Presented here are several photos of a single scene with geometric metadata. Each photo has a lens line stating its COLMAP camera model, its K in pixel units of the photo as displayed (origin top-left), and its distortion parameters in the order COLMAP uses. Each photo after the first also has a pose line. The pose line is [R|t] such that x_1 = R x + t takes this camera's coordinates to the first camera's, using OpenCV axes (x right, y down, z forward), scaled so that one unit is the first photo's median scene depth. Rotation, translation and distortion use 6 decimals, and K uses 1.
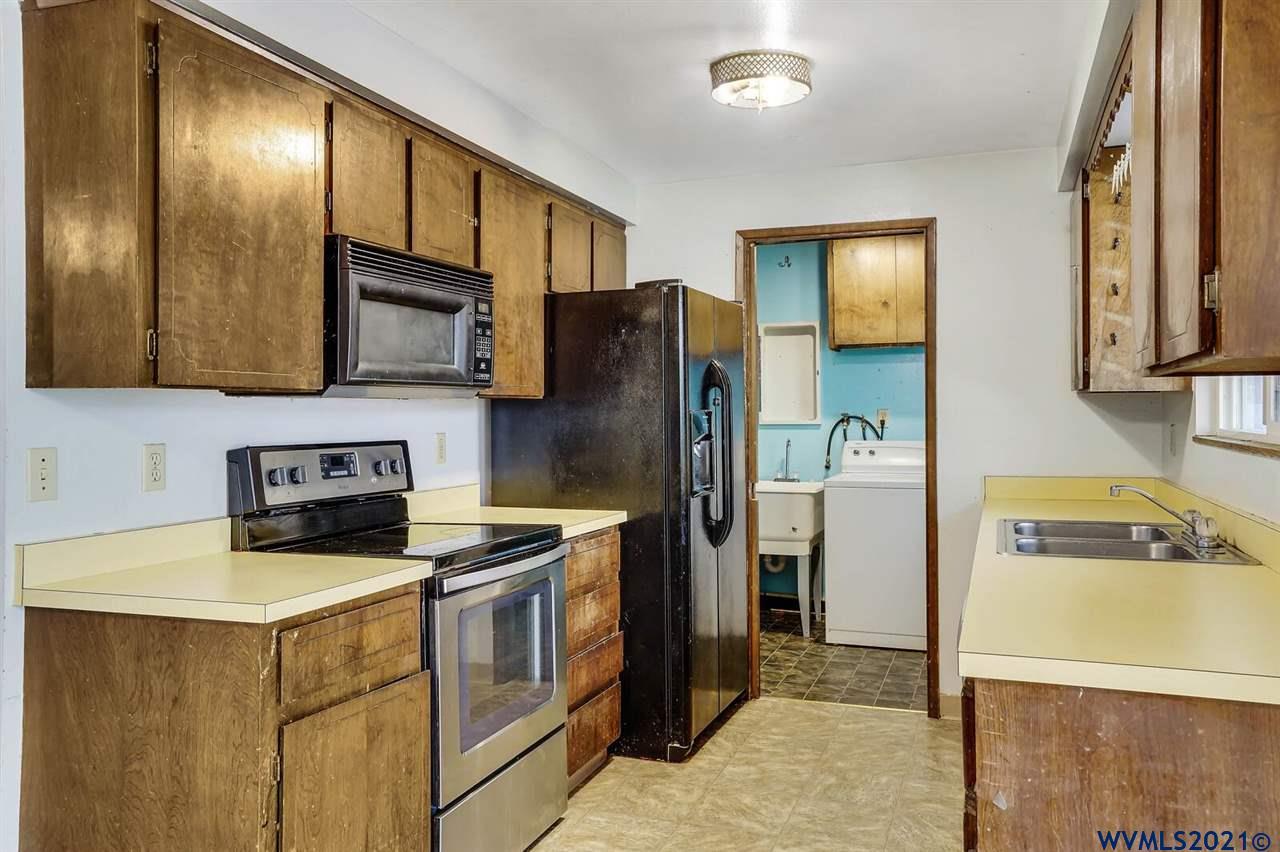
lens RADIAL K [[972.8, 0, 640.1], [0, 972.8, 422.6], [0, 0, 1]] dist [0.002821, 0.000116]
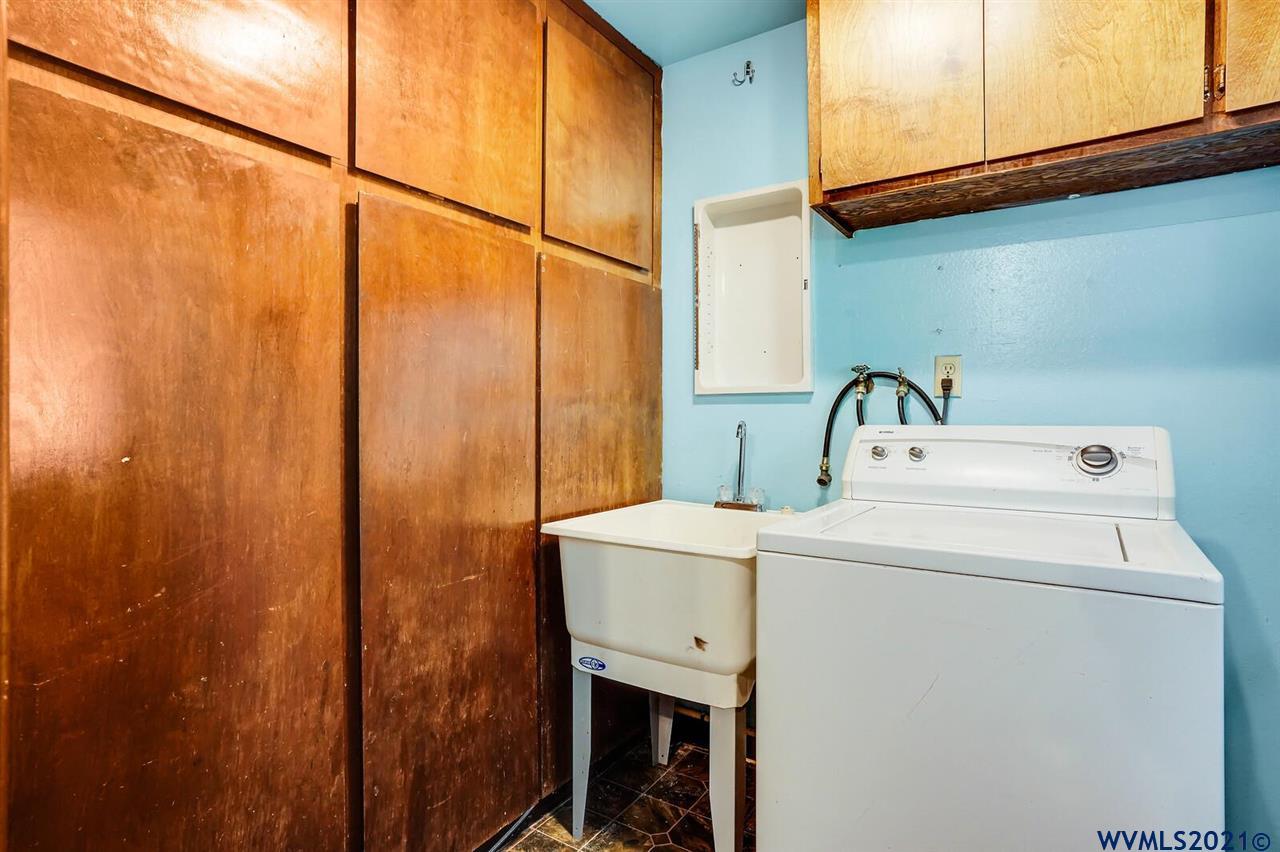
lens RADIAL K [[670.1, 0, 640.5], [0, 670.1, 423.3], [0, 0, 1]] dist [-0.003211, -0.000083]
pose [[0.974852, 0.006613, -0.222755, 0.179001], [-0.007092, 0.999974, -0.001354, 0.018495], [0.222740, 0.002900, 0.974874, 0.664157]]
